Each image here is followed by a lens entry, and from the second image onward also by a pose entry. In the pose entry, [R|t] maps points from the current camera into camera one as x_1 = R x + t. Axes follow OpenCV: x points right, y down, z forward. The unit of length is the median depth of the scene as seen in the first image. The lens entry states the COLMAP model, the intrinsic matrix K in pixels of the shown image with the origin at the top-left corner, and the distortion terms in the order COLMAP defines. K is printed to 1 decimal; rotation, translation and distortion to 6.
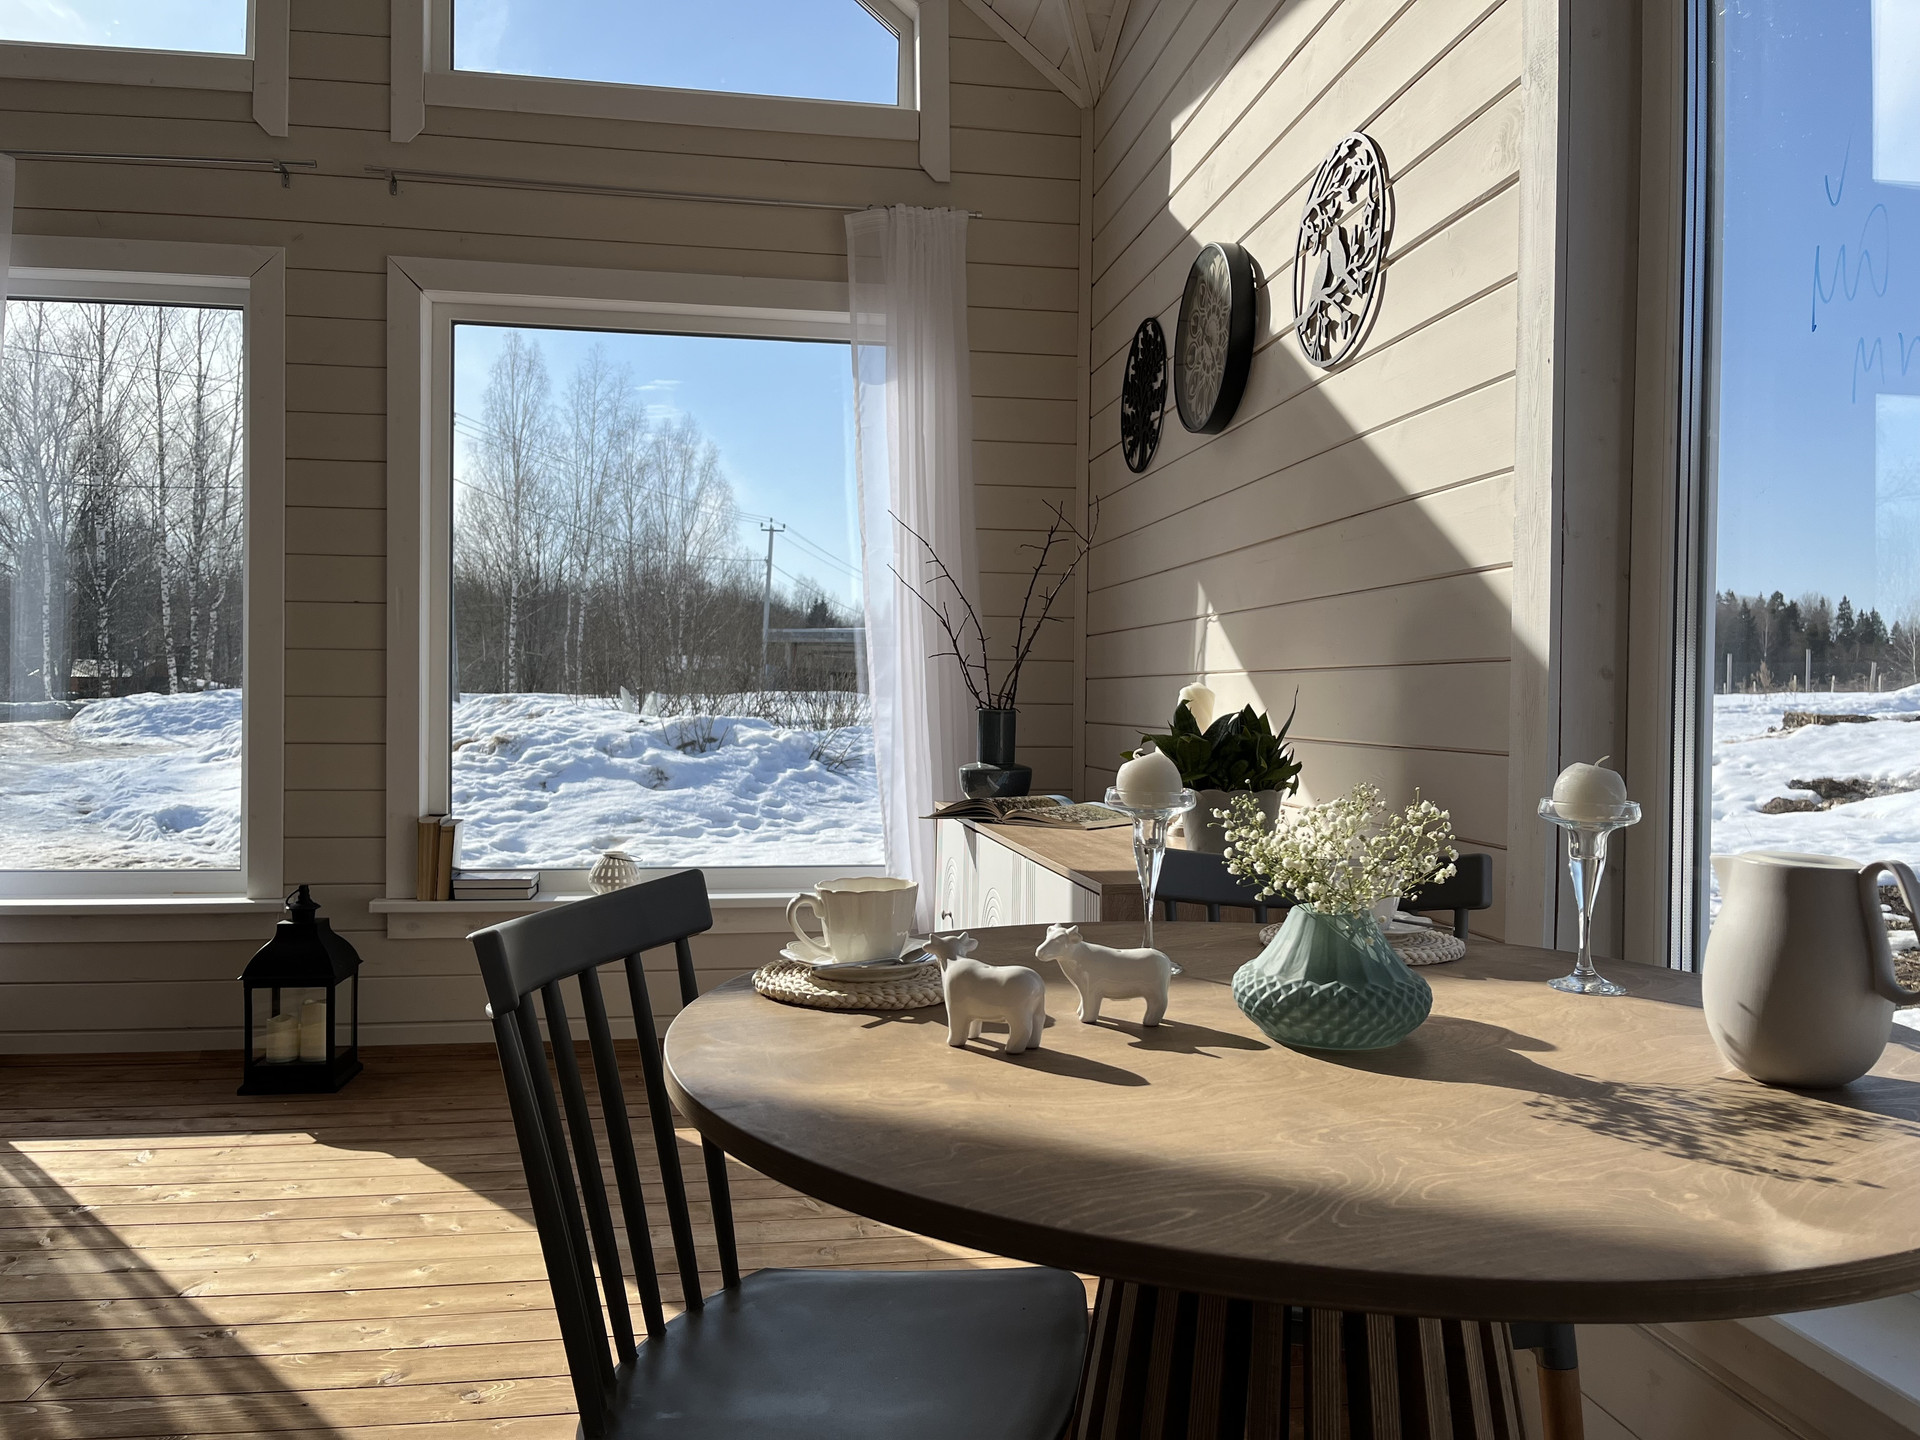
lens RADIAL K [[1466.2, 0, 965.9], [0, 1466.2, 710.5], [0, 0, 1]] dist [0.087301, -0.123000]
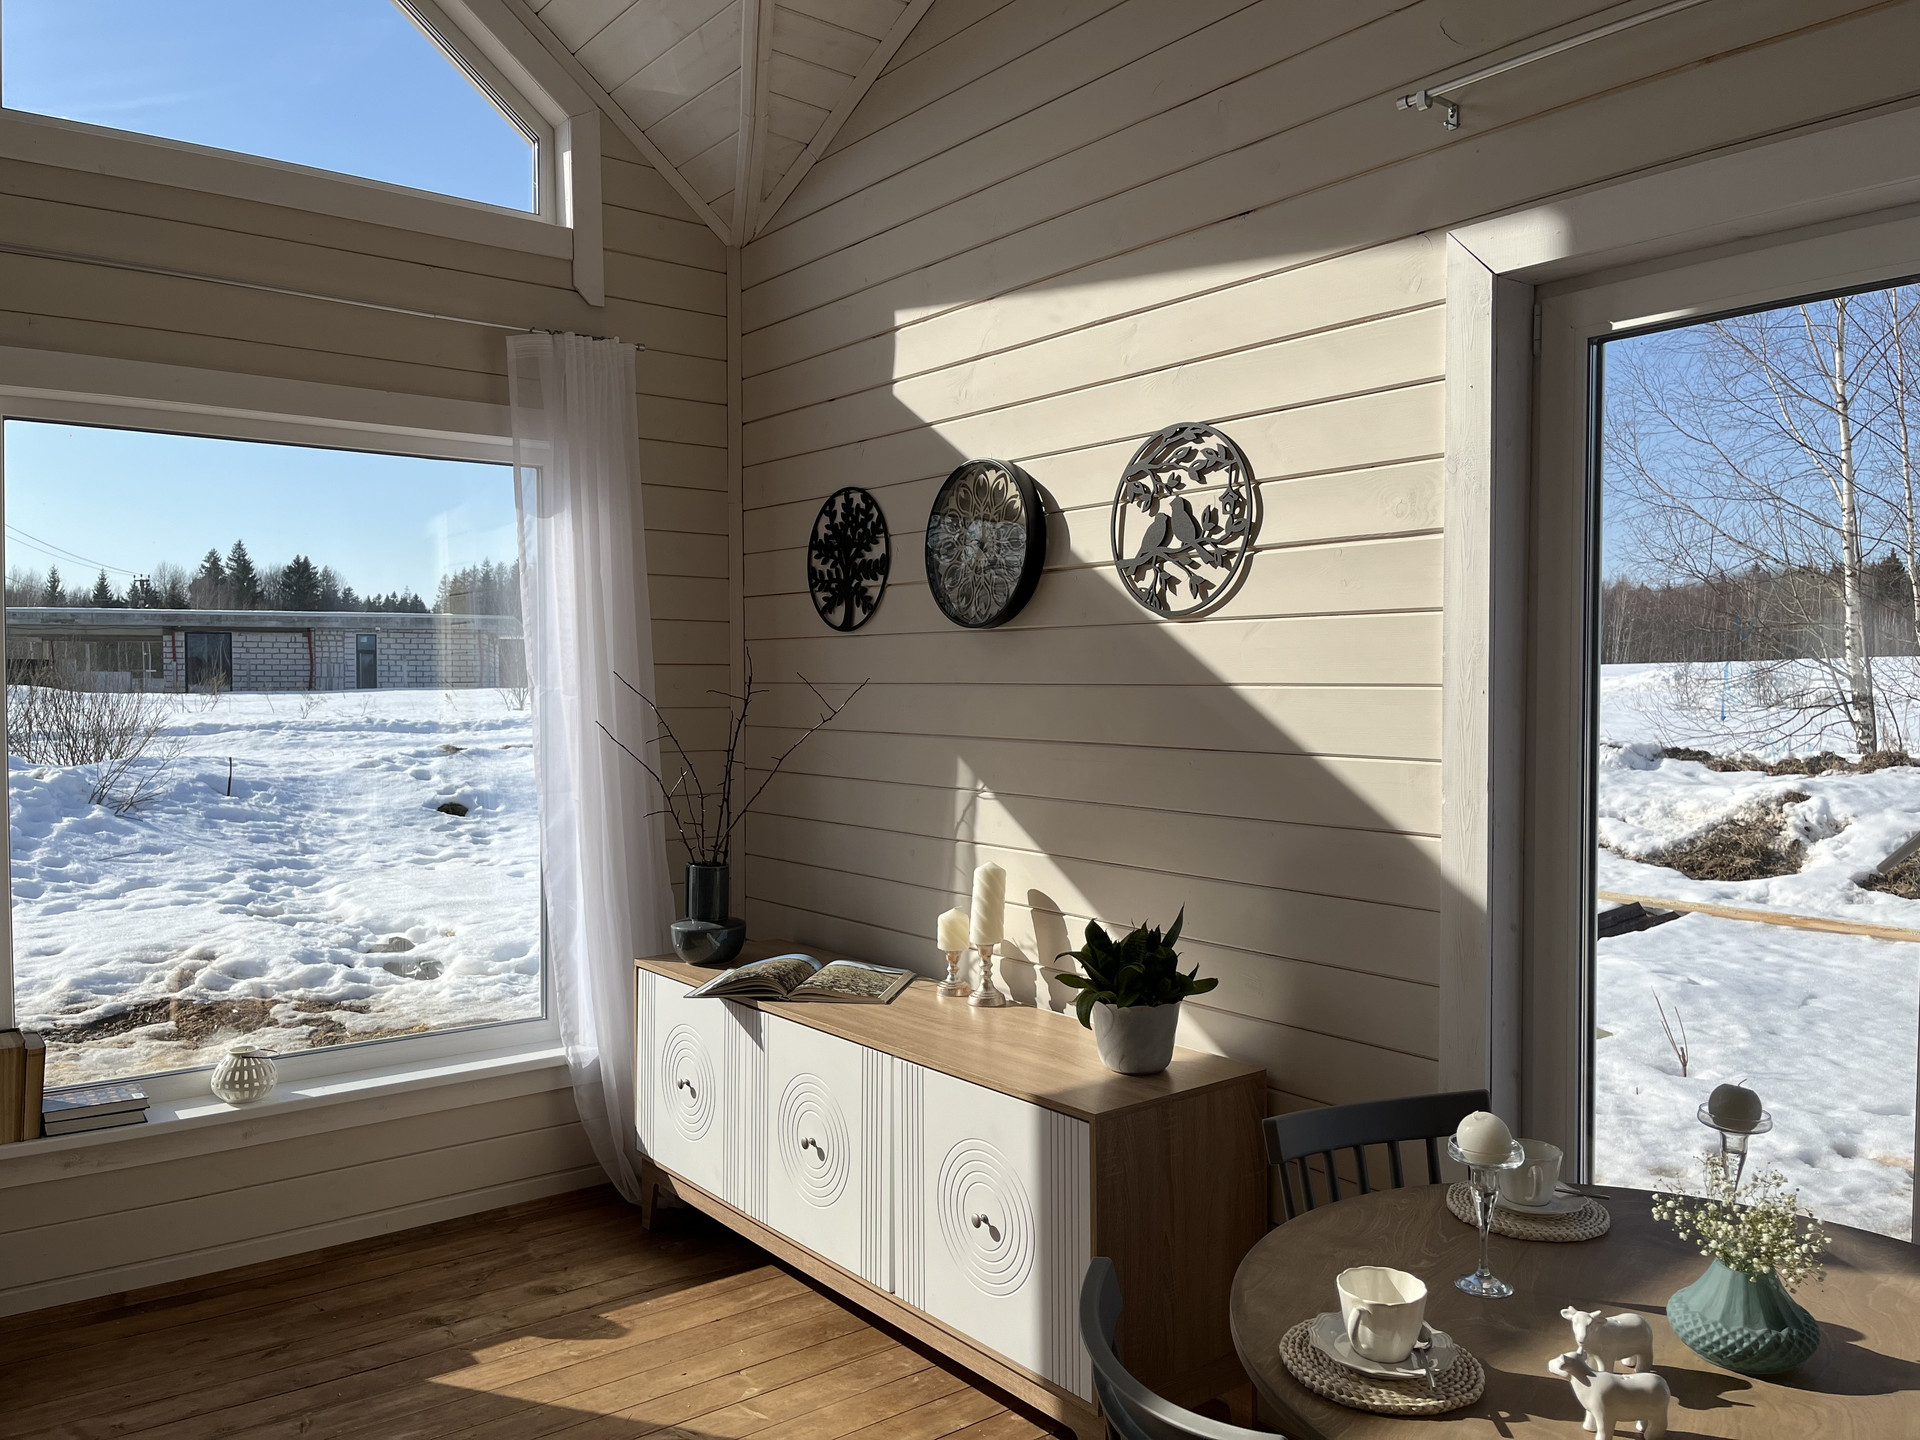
lens RADIAL K [[1466.2, 0, 965.9], [0, 1466.2, 710.5], [0, 0, 1]] dist [0.087301, -0.123000]
pose [[0.875212, -0.021290, 0.483272, -0.283578], [0.012838, 0.999701, 0.020792, -0.113424], [-0.483570, -0.011993, 0.875224, 0.039296]]
